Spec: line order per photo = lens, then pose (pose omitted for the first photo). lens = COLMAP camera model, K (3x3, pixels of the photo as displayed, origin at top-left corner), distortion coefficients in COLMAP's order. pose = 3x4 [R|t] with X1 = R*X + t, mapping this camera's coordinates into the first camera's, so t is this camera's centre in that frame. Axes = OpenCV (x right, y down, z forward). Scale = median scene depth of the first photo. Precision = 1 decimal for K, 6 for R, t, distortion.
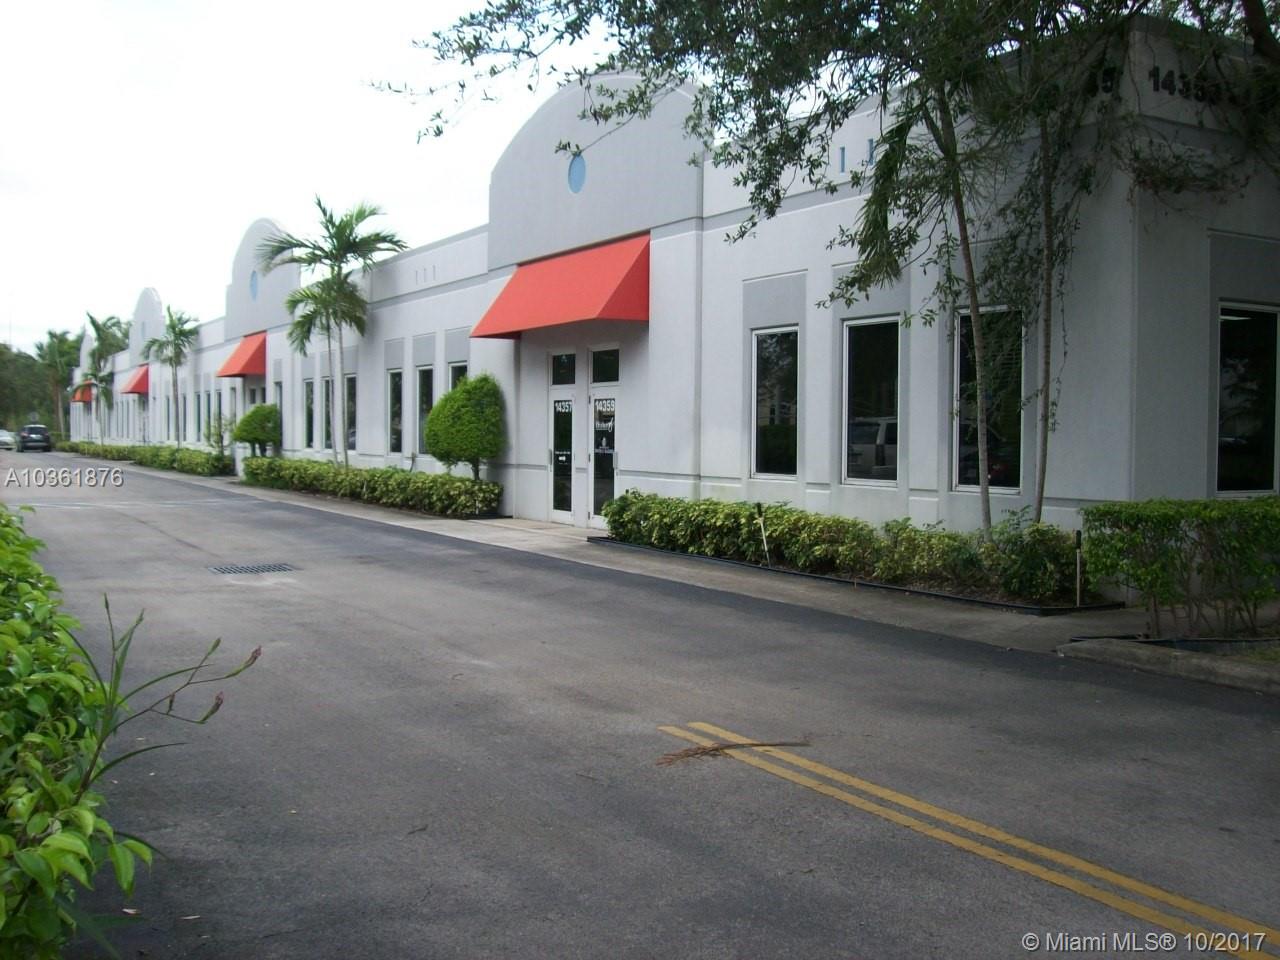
lens RADIAL K [[1361.3, 0, 640.0], [0, 1361.3, 480.0], [0, 0, 1]] dist [-0.132694, -0.023583]
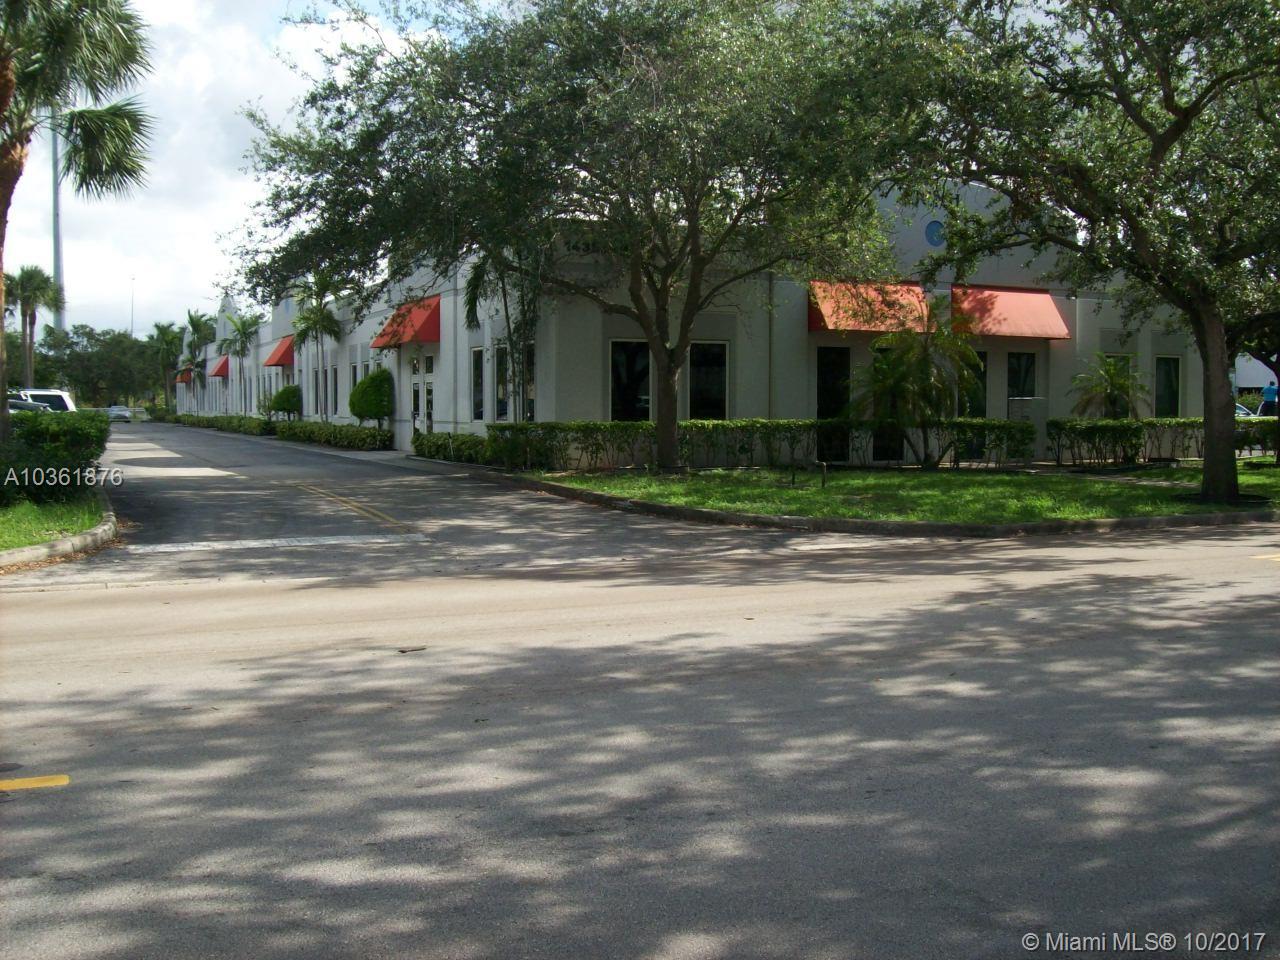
lens RADIAL K [[1361.3, 0, 640.0], [0, 1361.3, 480.0], [0, 0, 1]] dist [-0.132694, -0.023583]
pose [[0.996555, -0.010728, -0.082240, 0.363874], [0.012617, 0.999668, 0.022479, 0.031503], [0.081972, -0.023439, 0.996359, -0.727486]]
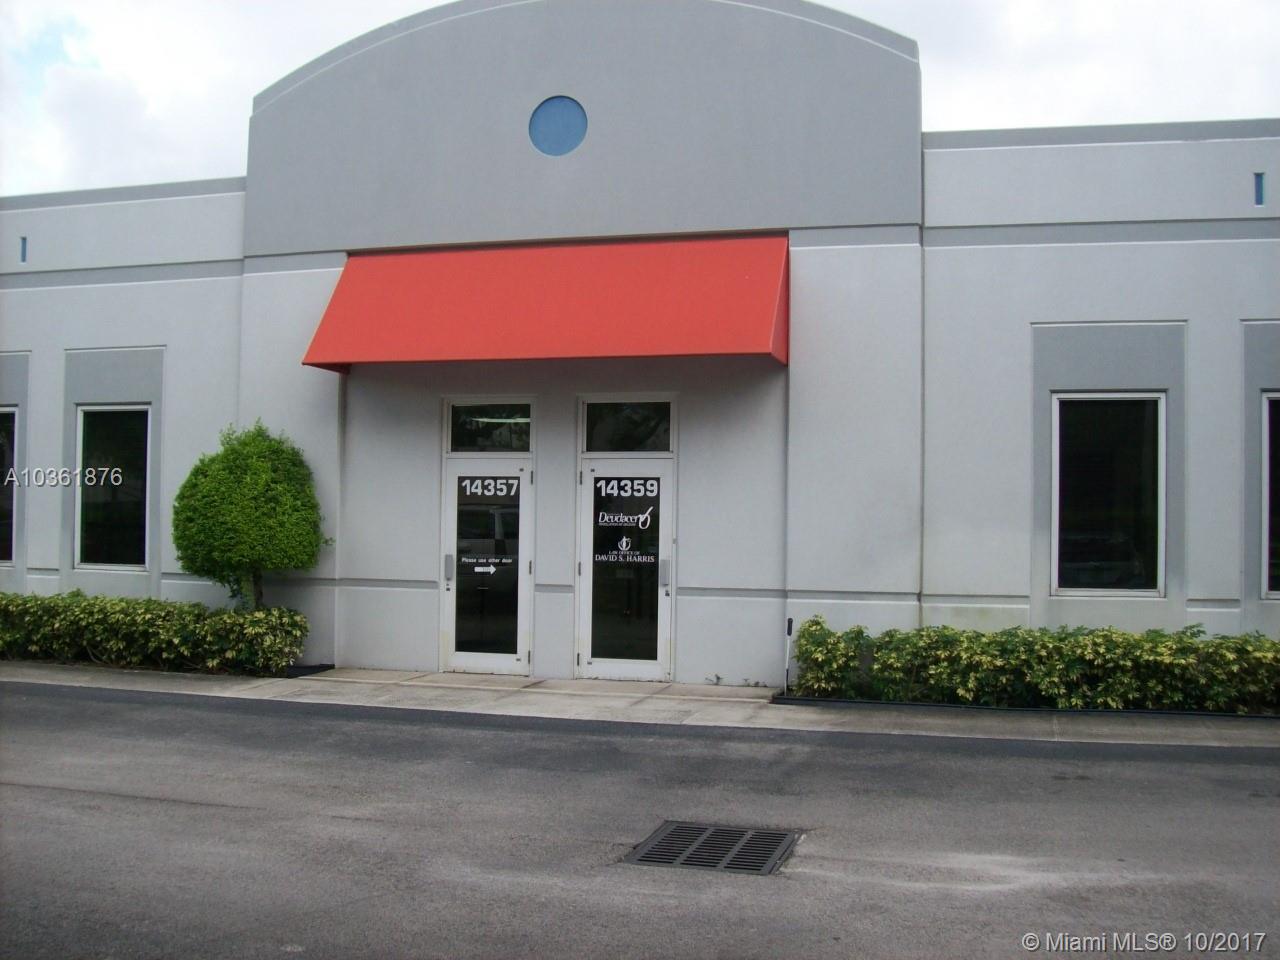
lens RADIAL K [[1361.3, 0, 640.0], [0, 1361.3, 480.0], [0, 0, 1]] dist [-0.132694, -0.023583]
pose [[0.698700, 0.014528, 0.715267, -0.427766], [0.021703, 0.998903, -0.041489, -0.027832], [-0.715086, 0.044512, 0.697618, 0.480784]]
